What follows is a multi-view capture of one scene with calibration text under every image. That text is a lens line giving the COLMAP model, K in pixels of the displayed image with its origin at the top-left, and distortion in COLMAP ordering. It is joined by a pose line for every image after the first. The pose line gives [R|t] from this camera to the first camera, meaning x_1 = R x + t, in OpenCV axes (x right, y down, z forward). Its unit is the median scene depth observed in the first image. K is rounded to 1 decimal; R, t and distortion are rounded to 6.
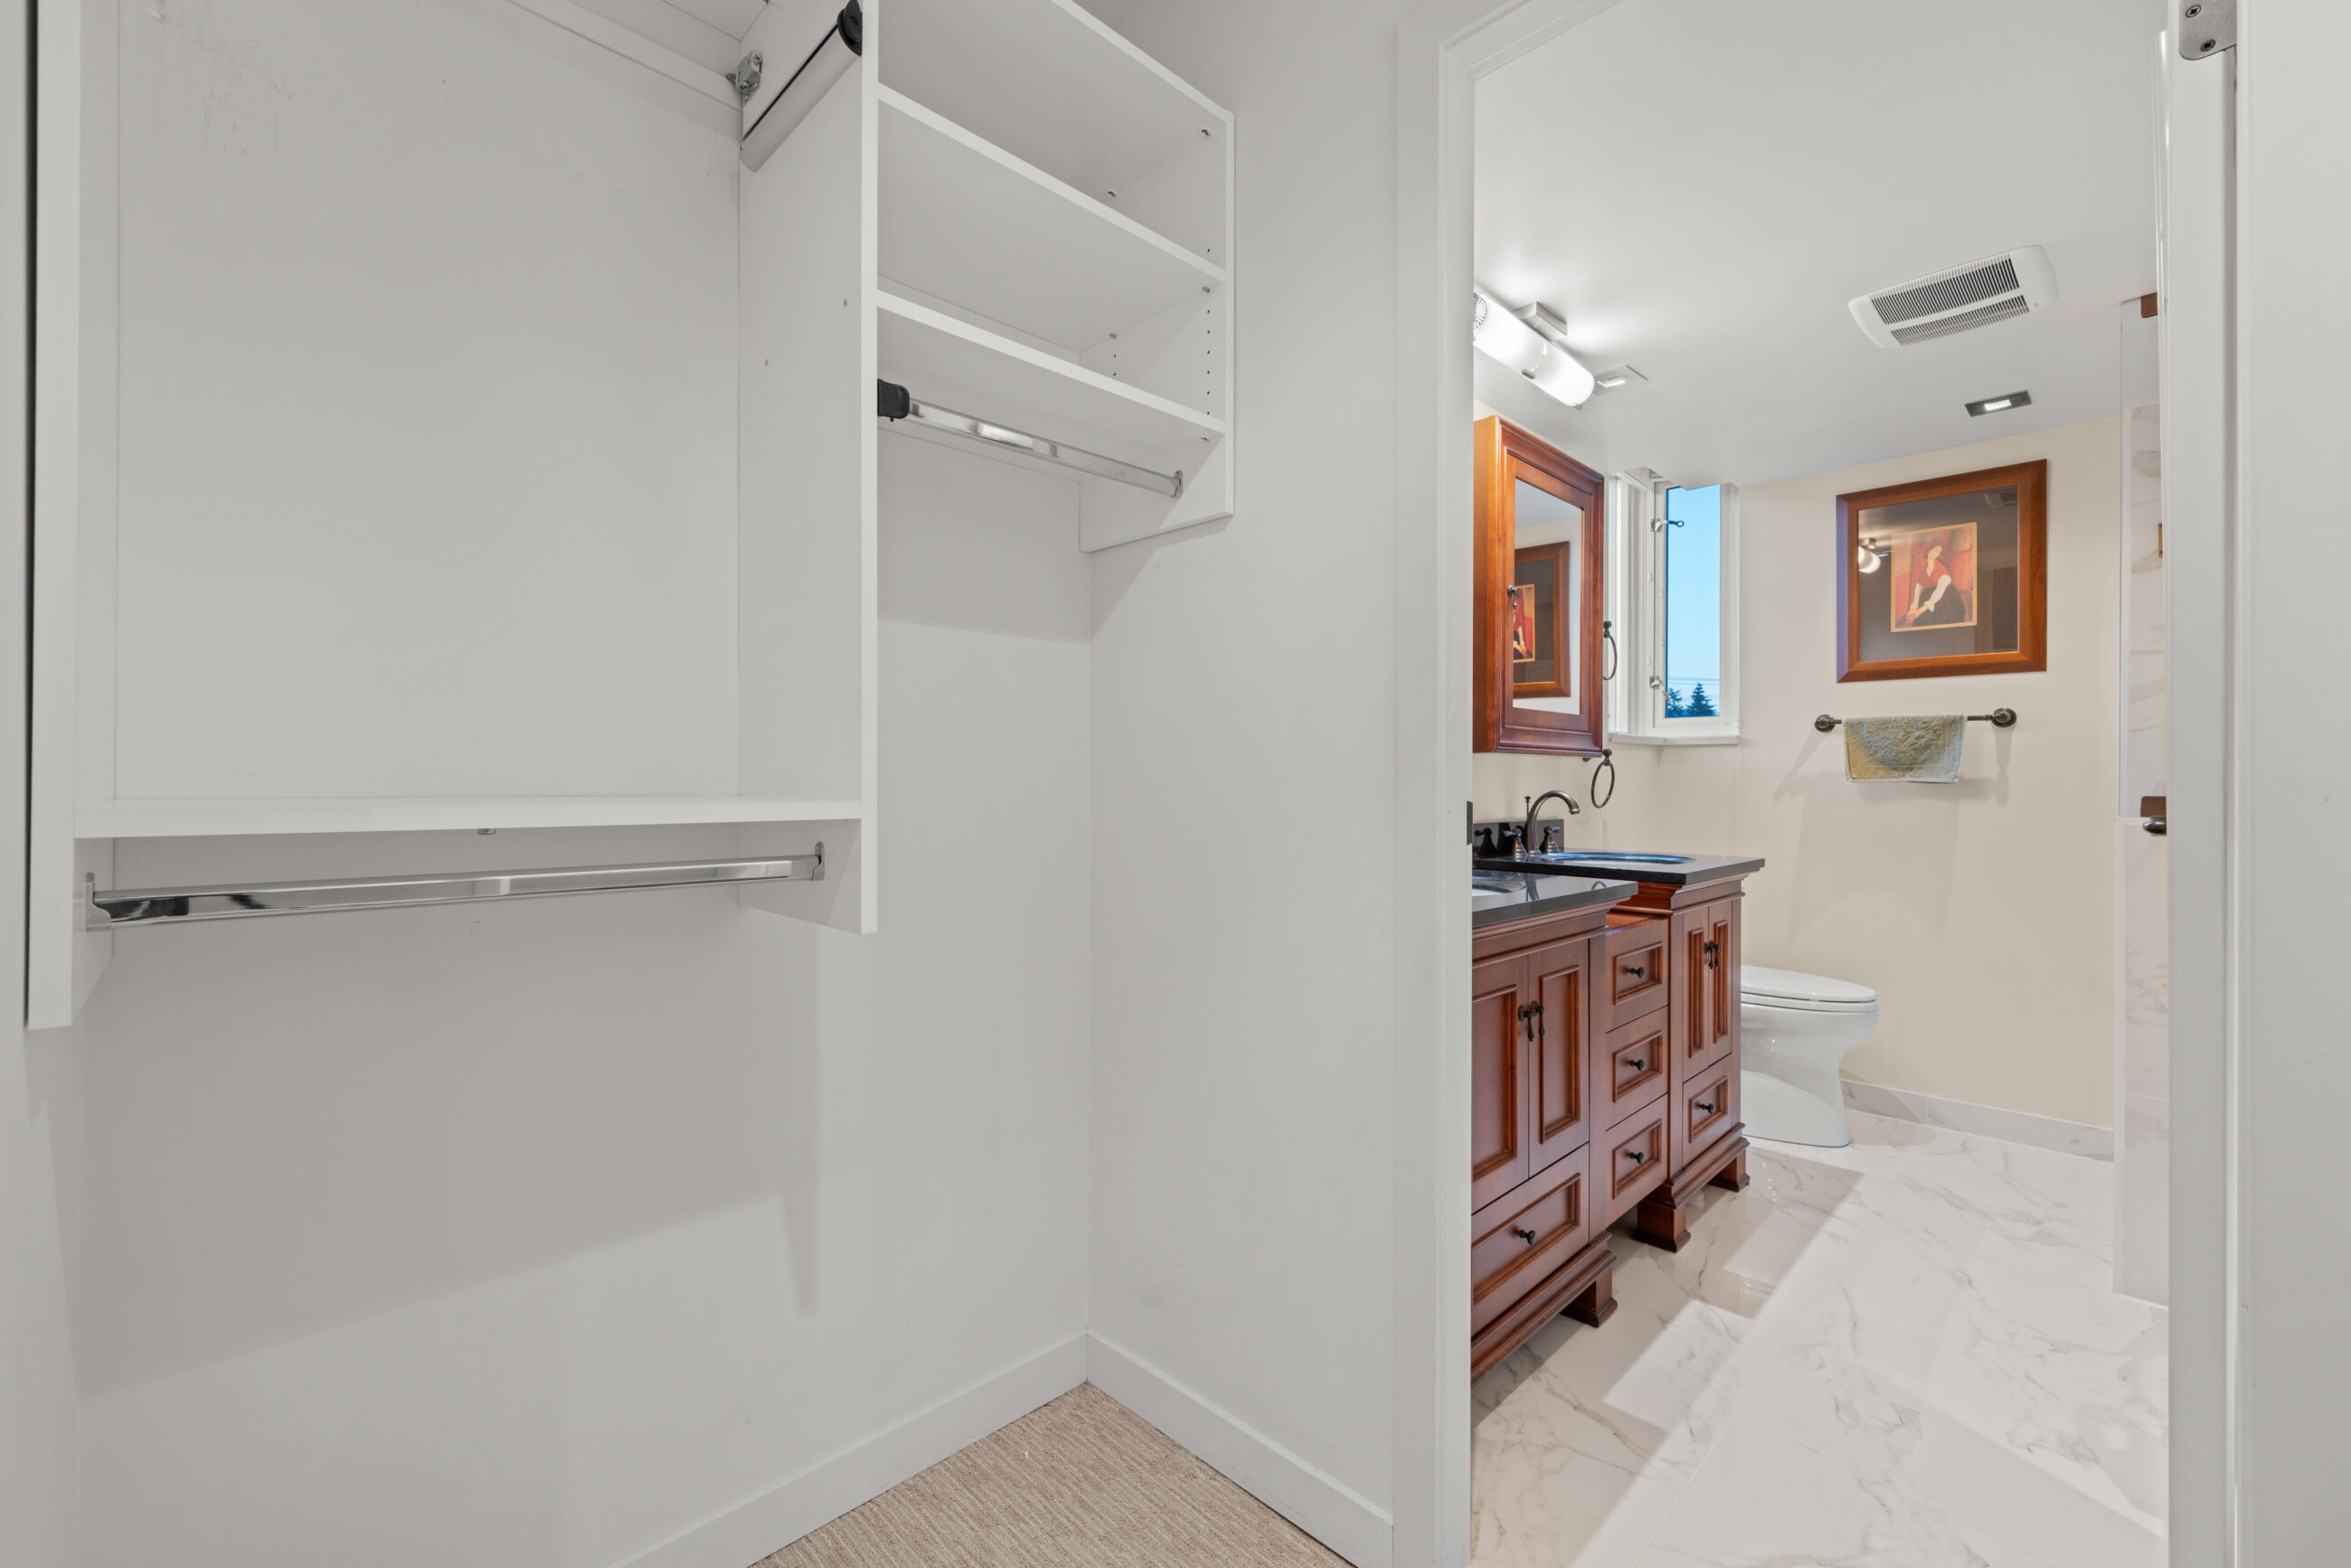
lens RADIAL K [[965.2, 0, 1161.3], [0, 965.2, 777.4], [0, 0, 1]] dist [0.000826, 0.000163]
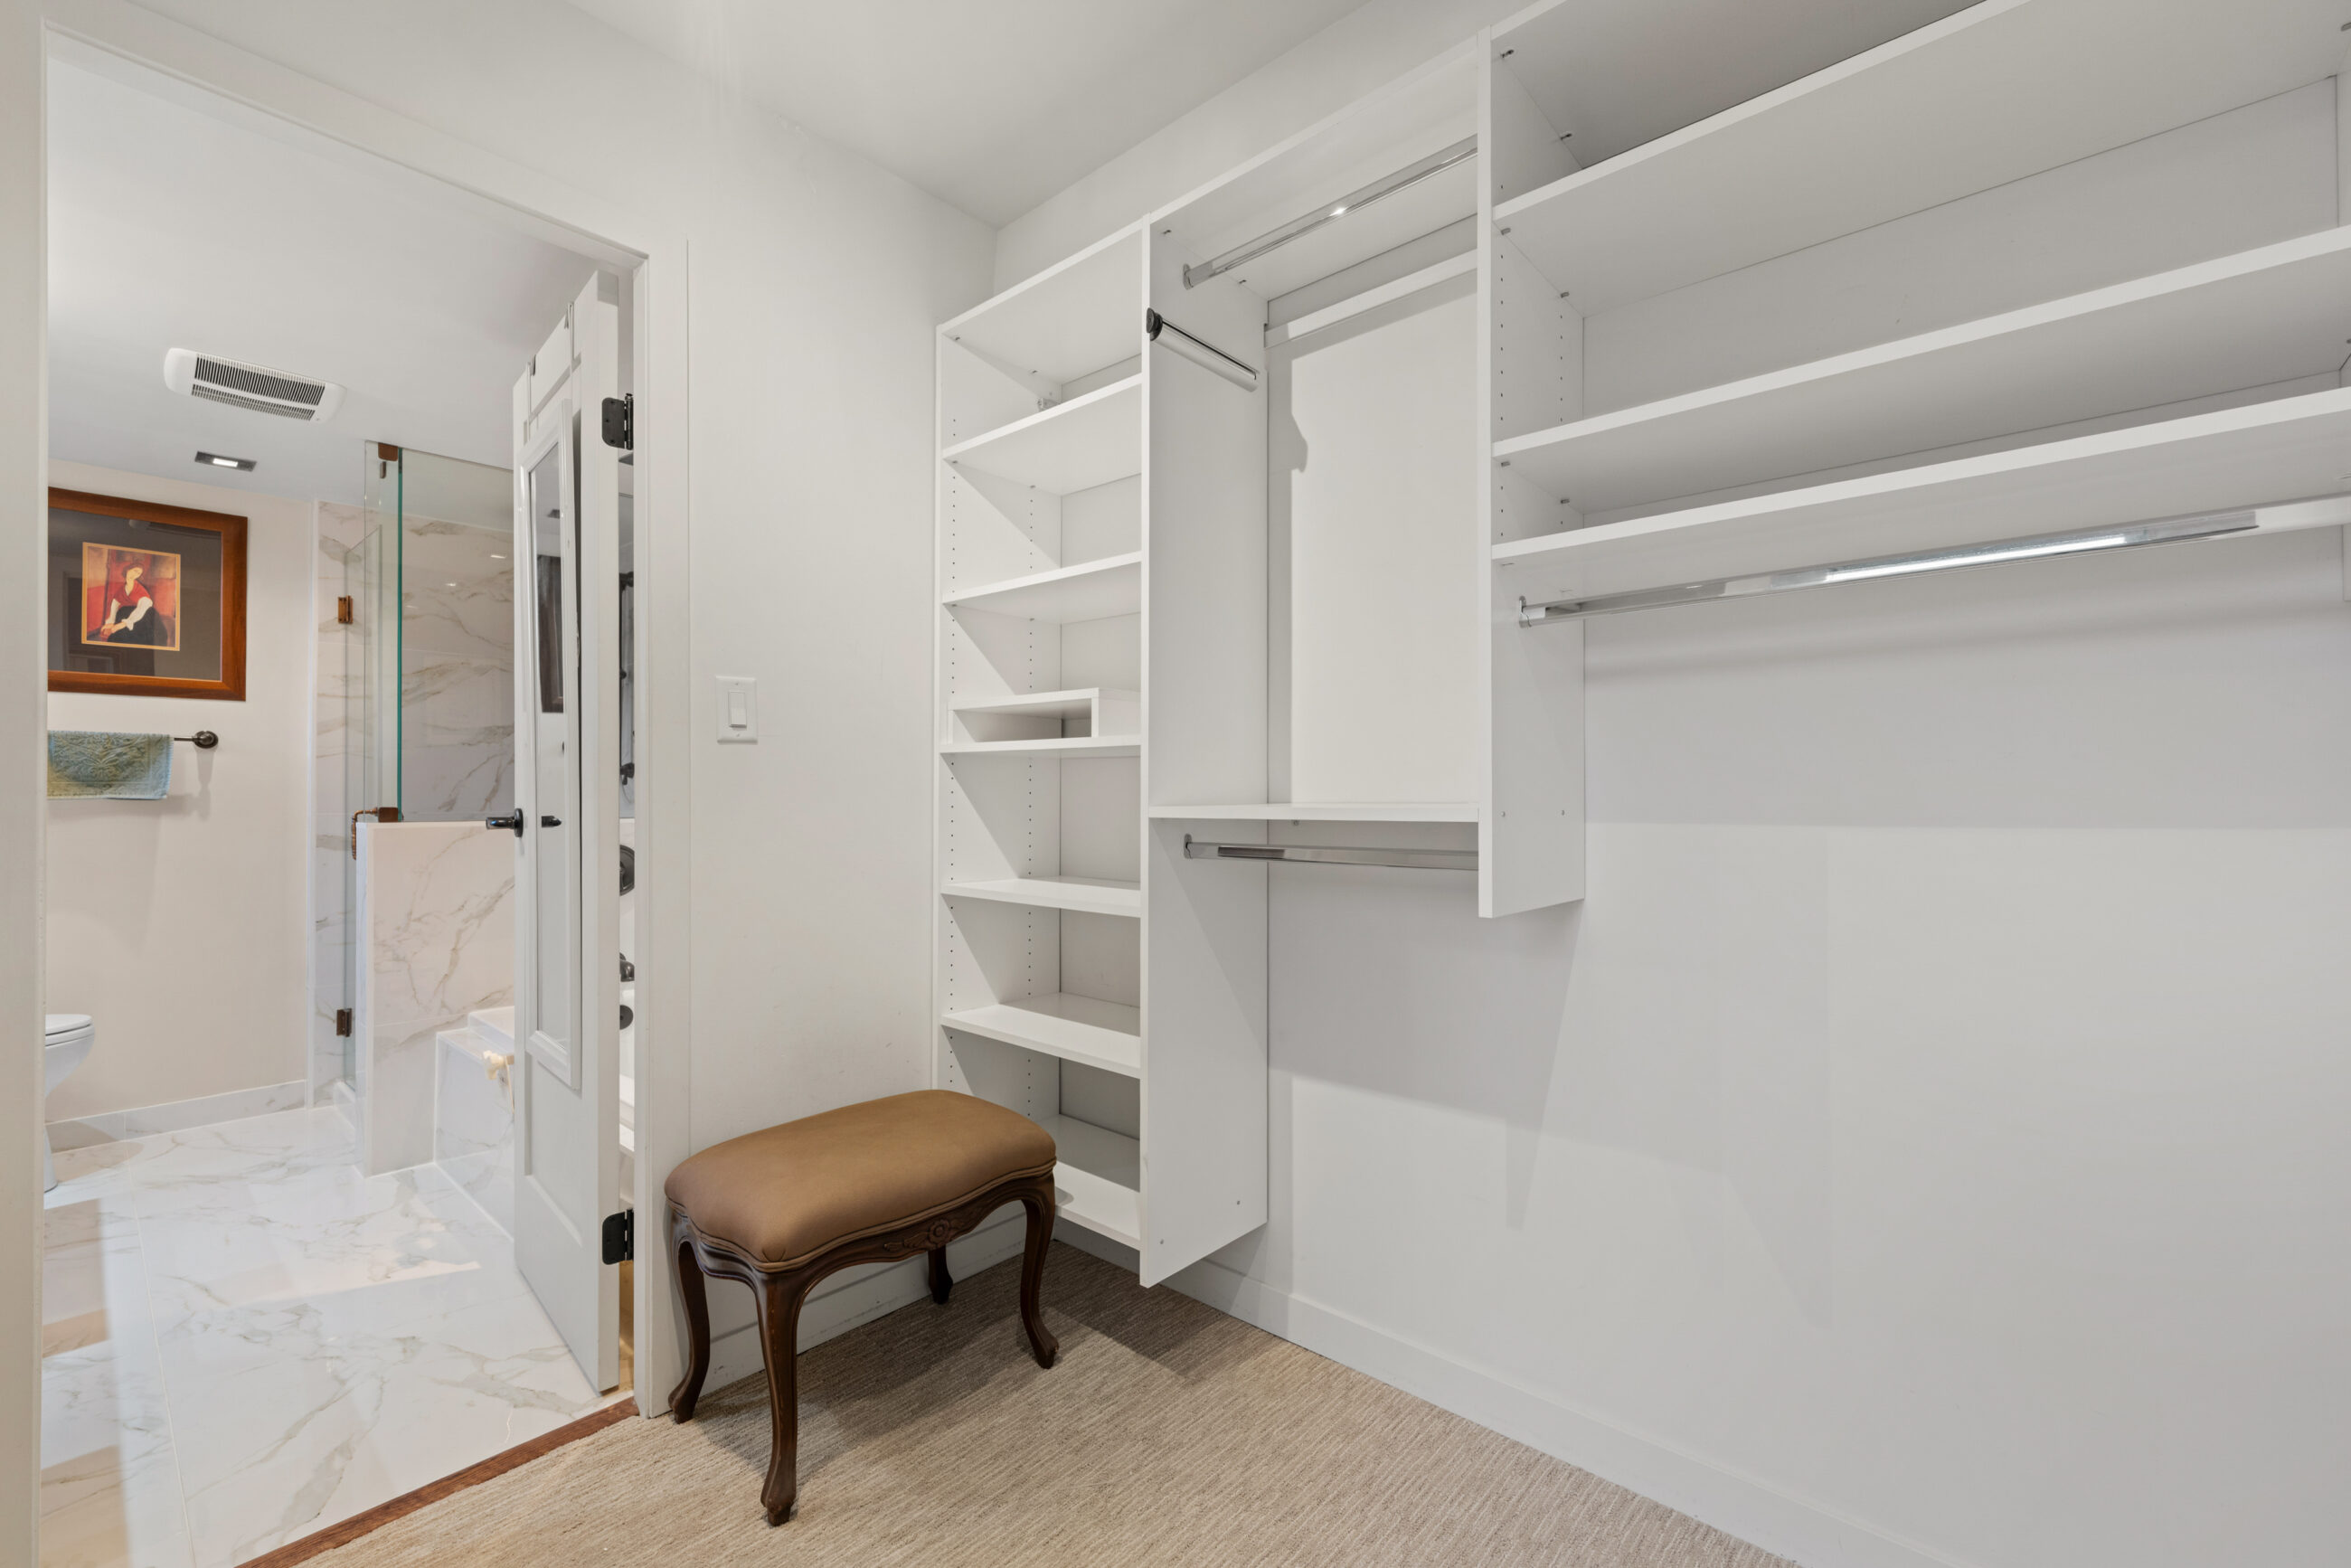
lens RADIAL K [[981.6, 0, 1183.6], [0, 981.6, 784.2], [0, 0, 1]] dist [-0.001121, 0.000335]
pose [[-0.081096, 0.006998, 0.996682, -0.326575], [0.002323, 0.999974, -0.006832, -0.001113], [-0.996704, 0.001761, -0.081110, -0.015684]]
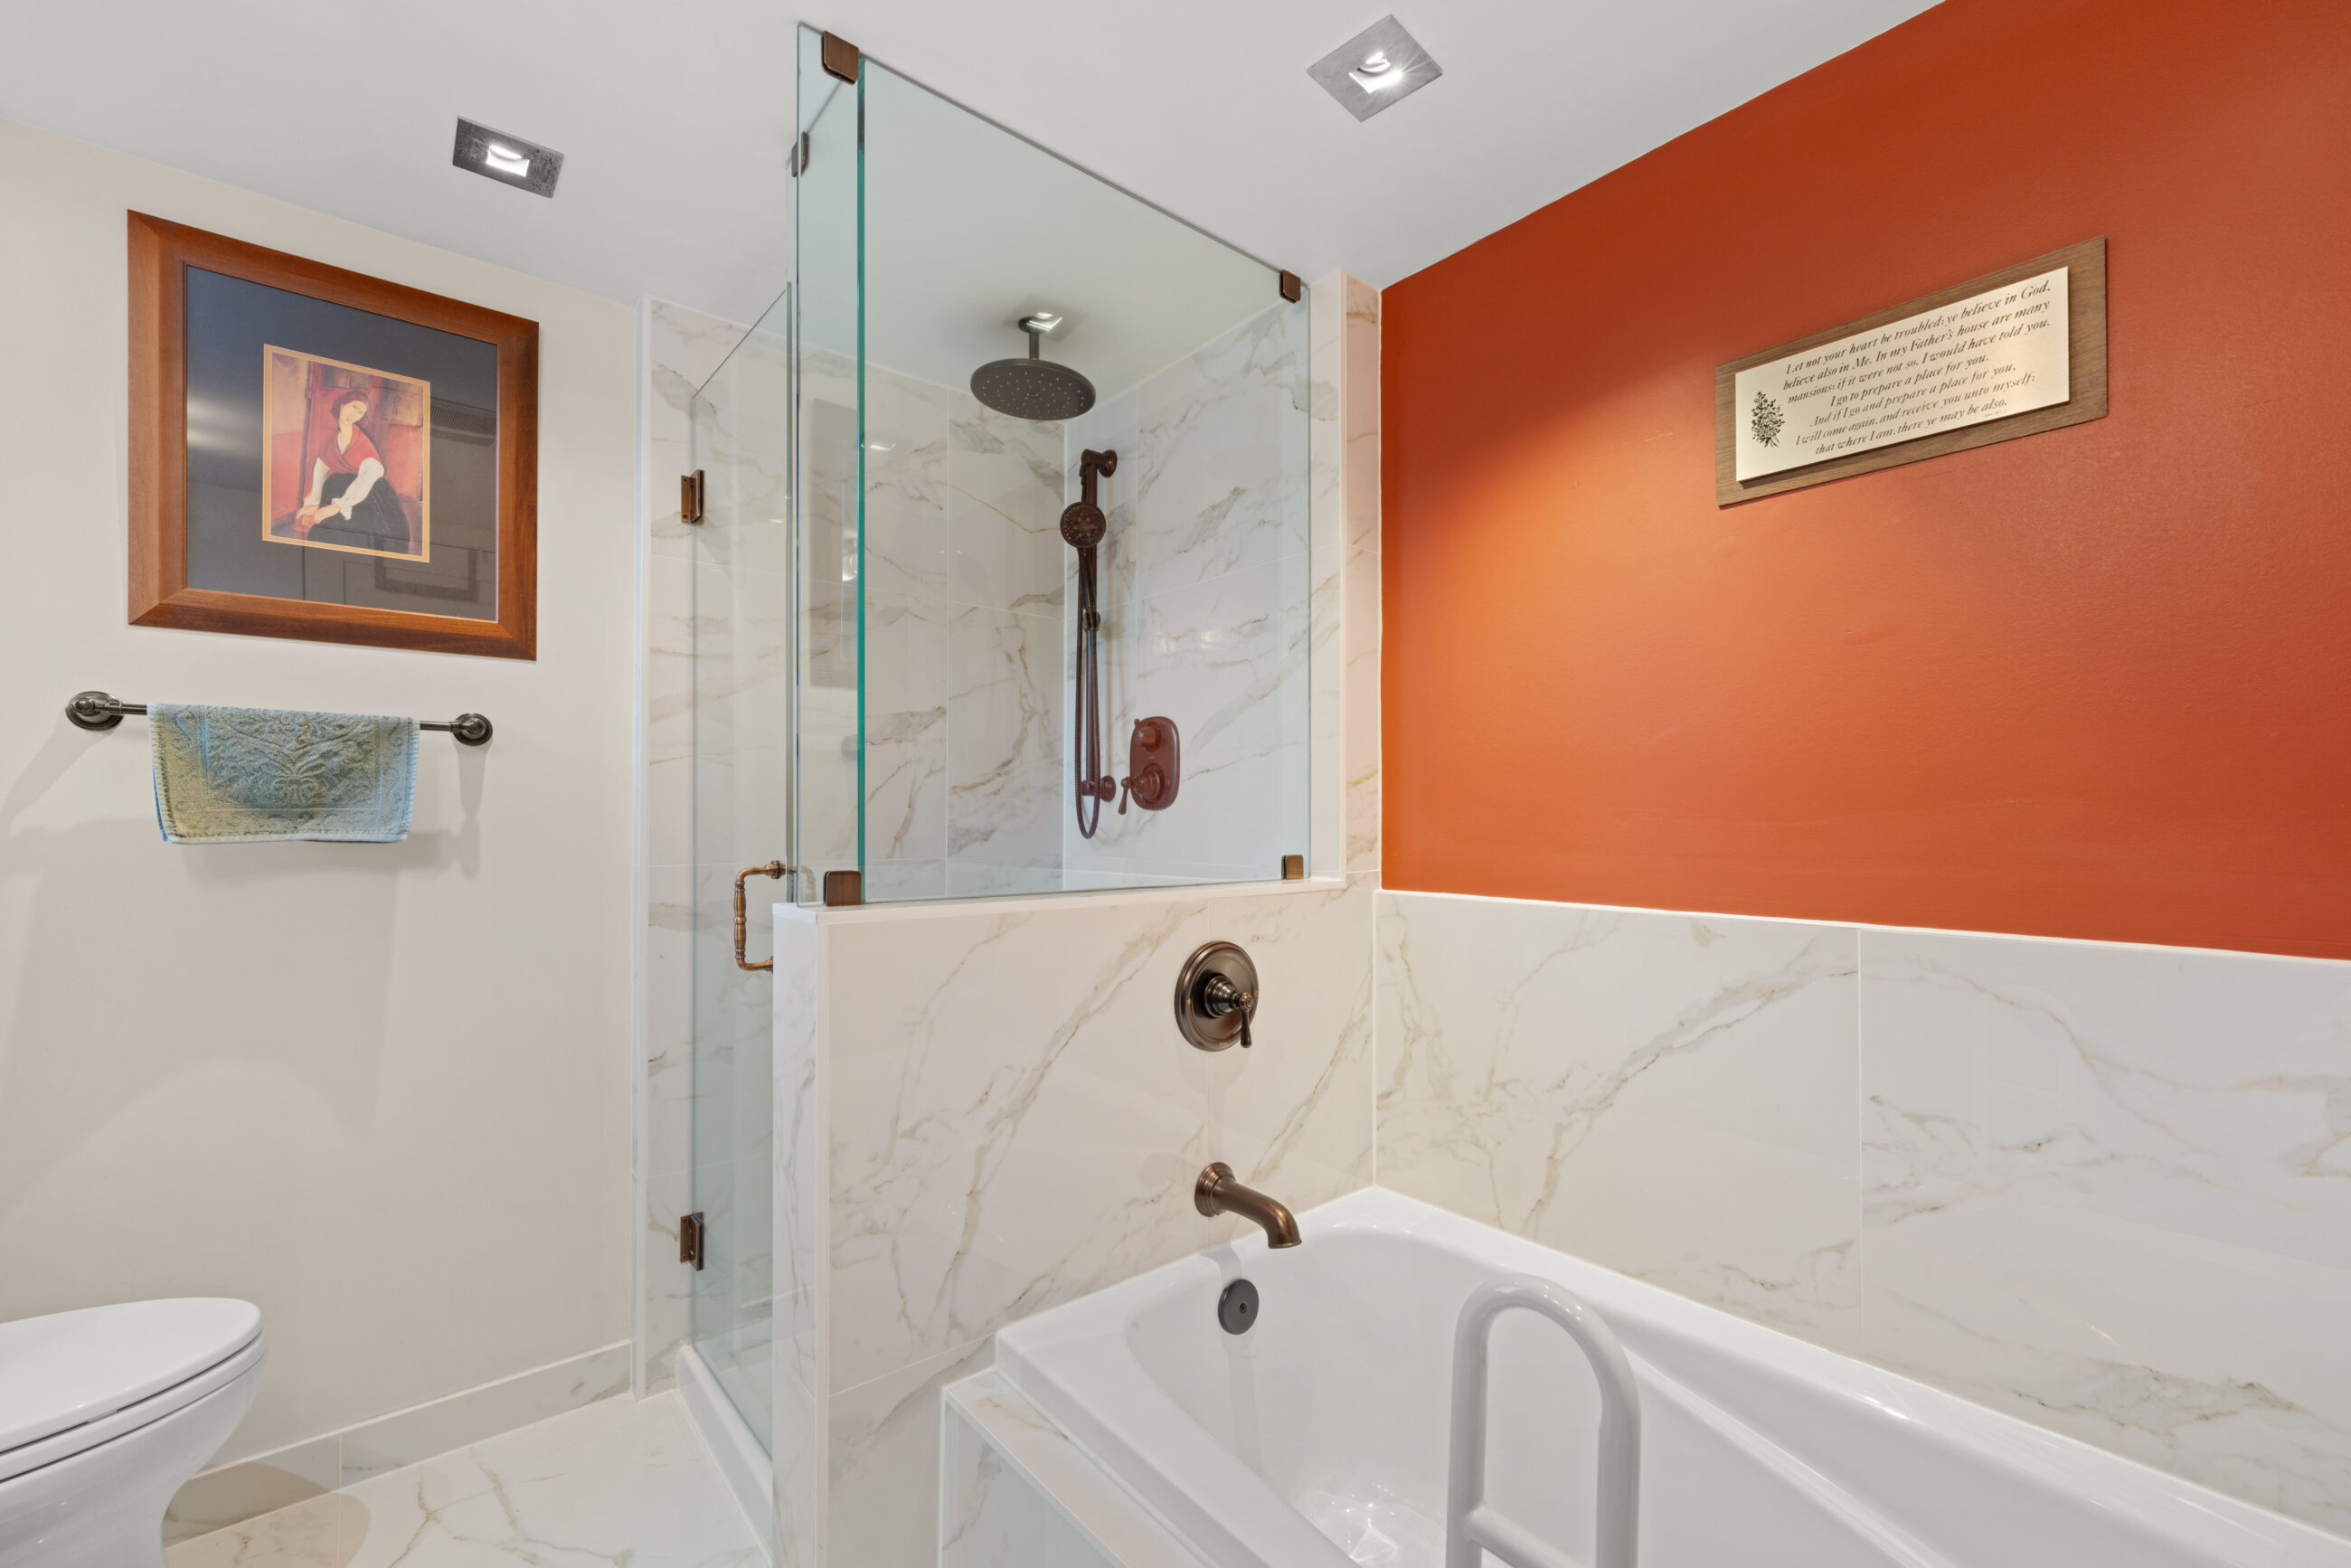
lens RADIAL K [[961.0, 0, 1178.8], [0, 961.0, 815.0], [0, 0, 1]] dist [-0.000860, -0.000384]
pose [[0.065958, -0.003663, 0.997816, 0.310652], [-0.004403, 0.999982, 0.003962, -0.013497], [-0.997813, -0.004655, 0.065941, 0.526755]]
